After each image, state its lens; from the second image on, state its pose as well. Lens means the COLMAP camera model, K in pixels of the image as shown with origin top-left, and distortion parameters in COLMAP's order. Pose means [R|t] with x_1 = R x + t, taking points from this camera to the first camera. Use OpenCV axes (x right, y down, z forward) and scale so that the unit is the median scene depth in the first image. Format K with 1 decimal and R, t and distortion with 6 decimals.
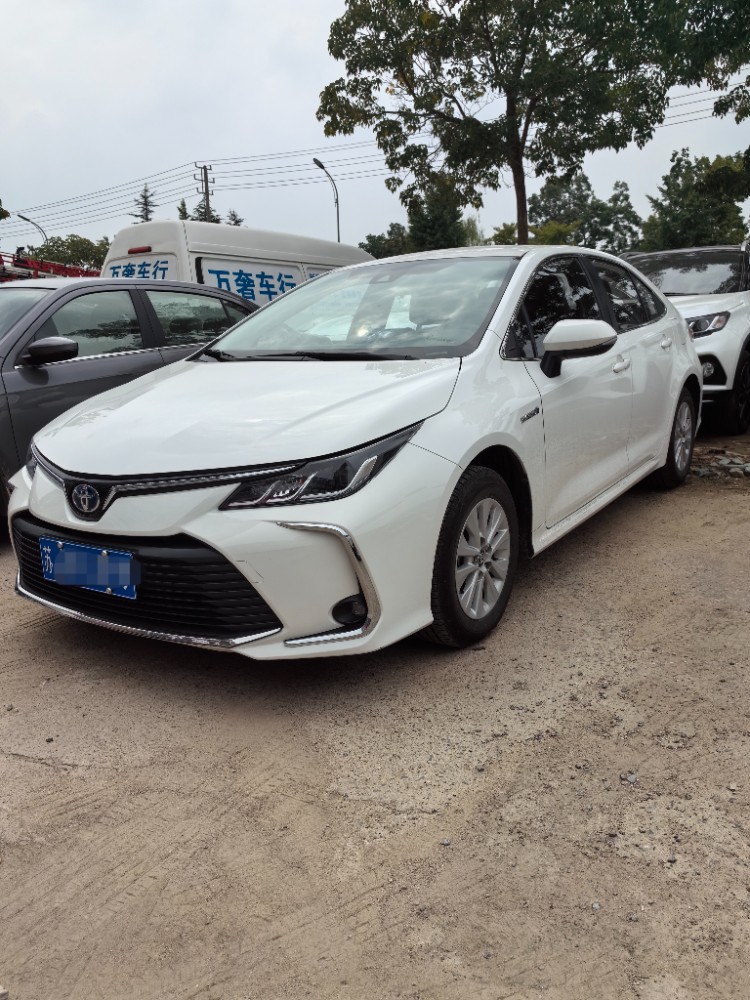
lens RADIAL K [[800.6, 0, 373.7], [0, 800.6, 500.0], [0, 0, 1]] dist [0.030519, -0.010007]
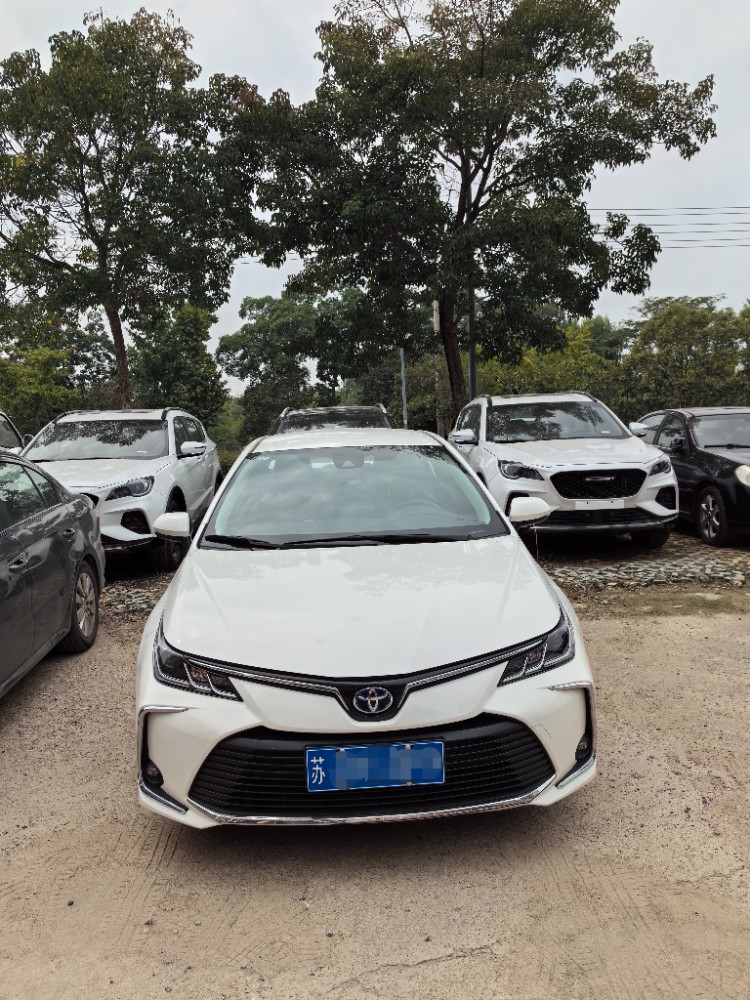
lens RADIAL K [[800.6, 0, 372.2], [0, 800.6, 501.7], [0, 0, 1]] dist [0.030519, -0.010007]
pose [[0.788664, -0.050133, 0.612777, -1.019038], [0.134058, 0.986711, -0.091813, -0.168431], [-0.600031, 0.154557, 0.784905, 0.123181]]
